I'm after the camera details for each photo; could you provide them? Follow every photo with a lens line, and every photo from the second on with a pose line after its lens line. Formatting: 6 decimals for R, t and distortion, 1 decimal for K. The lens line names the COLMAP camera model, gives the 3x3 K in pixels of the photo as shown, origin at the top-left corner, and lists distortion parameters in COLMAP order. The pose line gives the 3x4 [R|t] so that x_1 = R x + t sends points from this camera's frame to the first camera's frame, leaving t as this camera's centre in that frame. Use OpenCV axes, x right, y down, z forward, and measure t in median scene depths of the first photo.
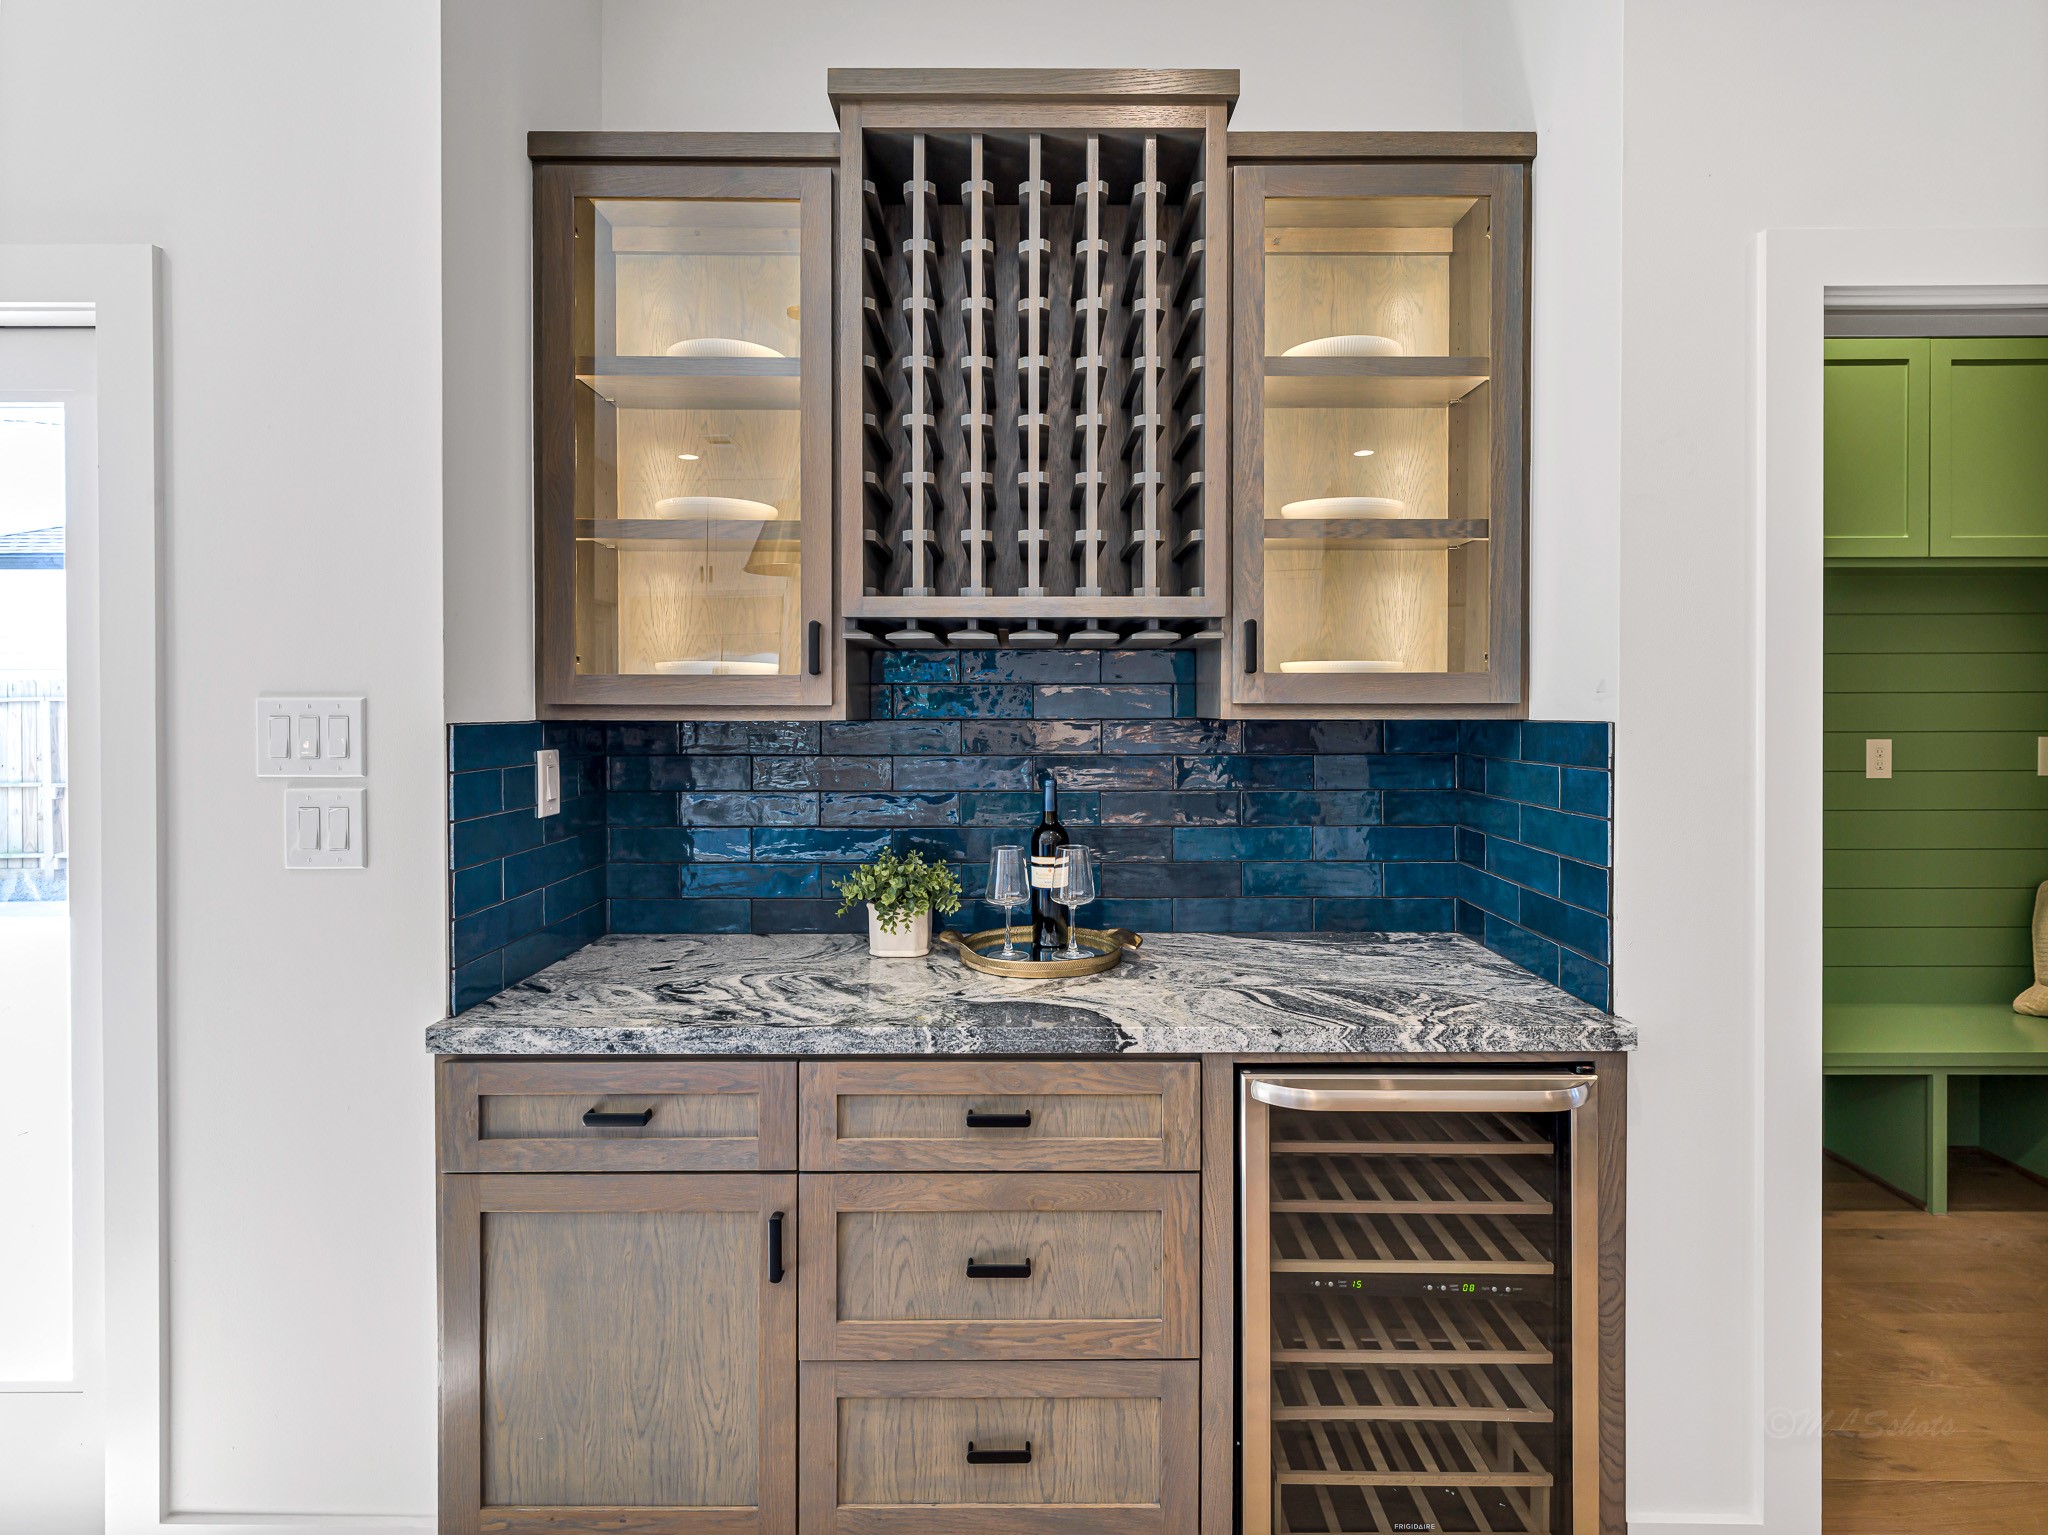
lens RADIAL K [[1034.1, 0, 1042.6], [0, 1034.1, 705.8], [0, 0, 1]] dist [0.002925, -0.003421]
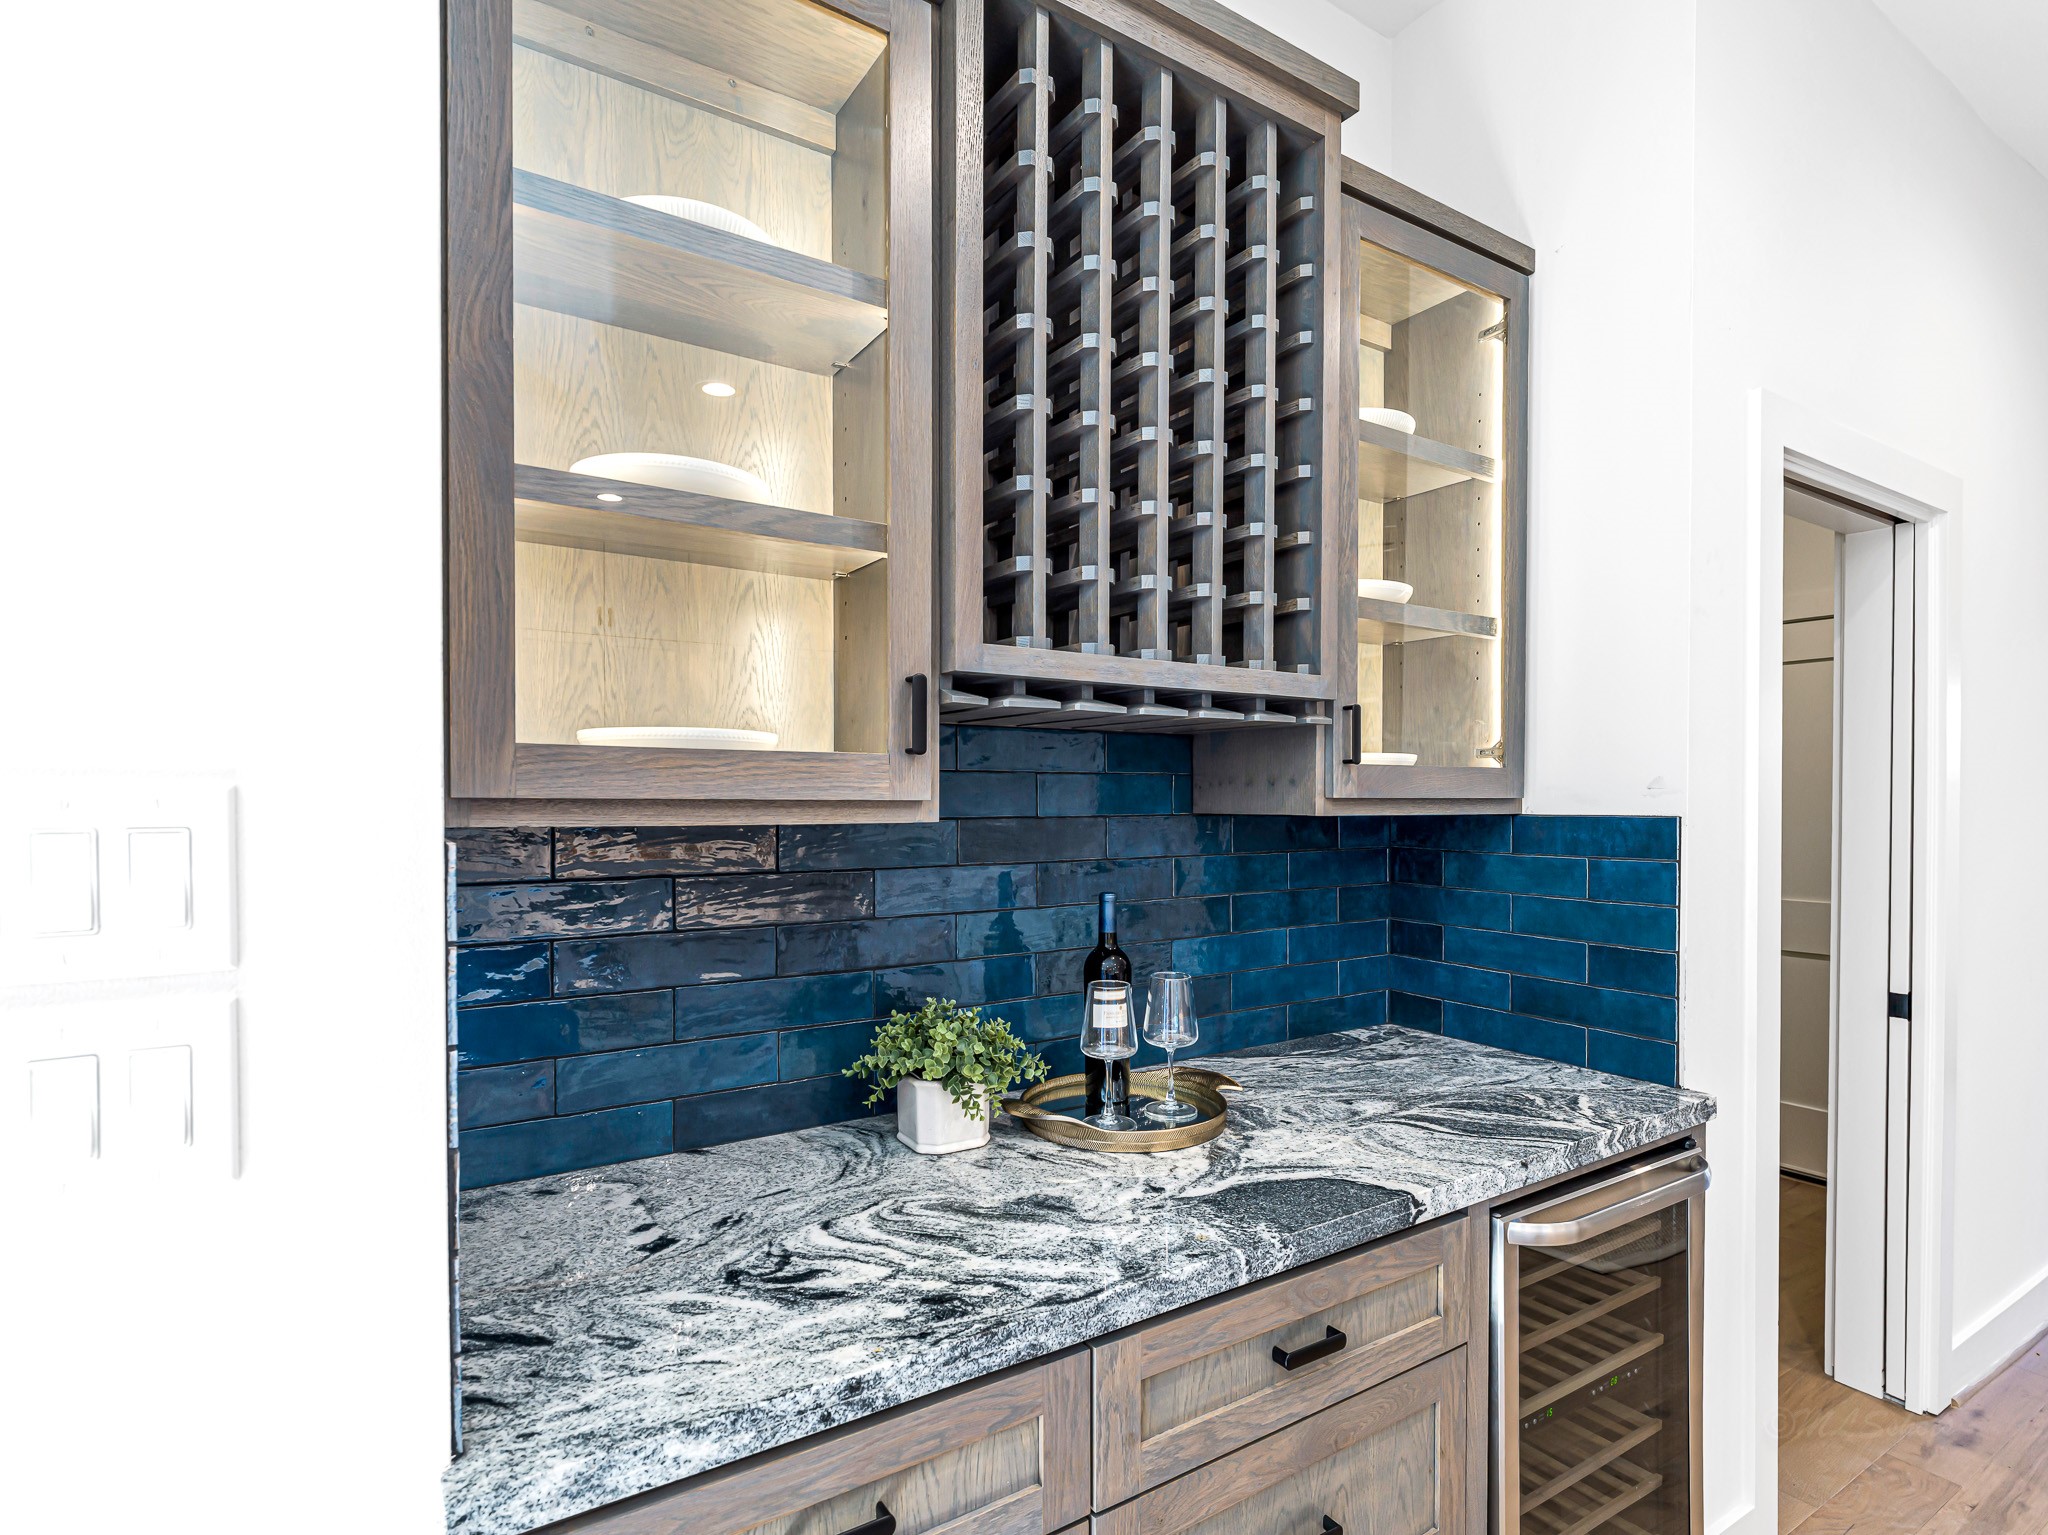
lens RADIAL K [[1034.1, 0, 1016.3], [0, 1034.1, 803.9], [0, 0, 1]] dist [0.002925, -0.003421]
pose [[0.845171, -0.002594, 0.534490, -0.603262], [-0.002727, 0.999954, 0.009166, -0.005005], [-0.534489, -0.009204, 0.845125, 0.459561]]
